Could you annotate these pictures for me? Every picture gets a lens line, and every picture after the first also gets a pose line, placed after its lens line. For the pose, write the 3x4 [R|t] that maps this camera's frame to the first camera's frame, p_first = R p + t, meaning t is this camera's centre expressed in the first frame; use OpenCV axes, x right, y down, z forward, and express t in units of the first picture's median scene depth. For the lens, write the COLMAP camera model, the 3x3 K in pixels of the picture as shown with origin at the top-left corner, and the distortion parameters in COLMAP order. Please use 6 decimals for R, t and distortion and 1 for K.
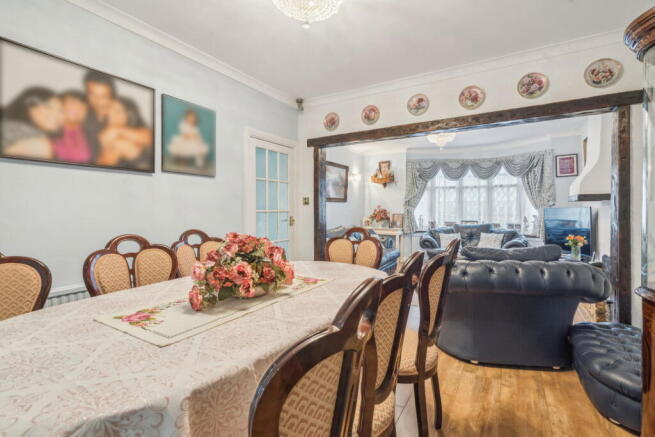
lens RADIAL K [[301.7, 0, 327.1], [0, 301.7, 213.7], [0, 0, 1]] dist [0.001325, 0.000296]
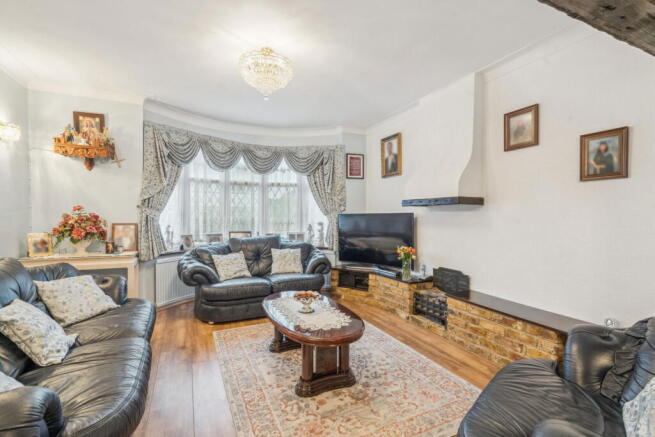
lens RADIAL K [[301.7, 0, 326.7], [0, 301.7, 220.6], [0, 0, 1]] dist [0.001325, 0.000296]
pose [[0.561486, -0.011996, 0.827399, 0.006268], [0.007970, 0.999927, 0.009089, -0.006610], [-0.827448, 0.001490, 0.561540, 0.443002]]
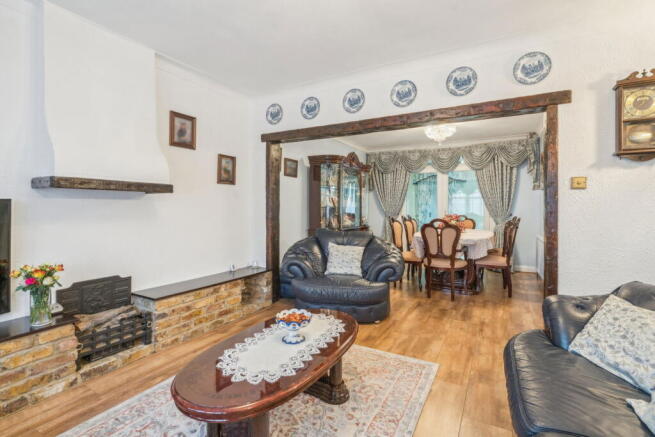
lens RADIAL K [[301.7, 0, 329.9], [0, 301.7, 205.2], [0, 0, 1]] dist [0.001325, 0.000296]
pose [[-0.999774, -0.000495, -0.021263, 0.228117], [-0.000620, 0.999983, 0.005864, -0.009672], [0.021260, 0.005875, -0.999757, 0.853752]]
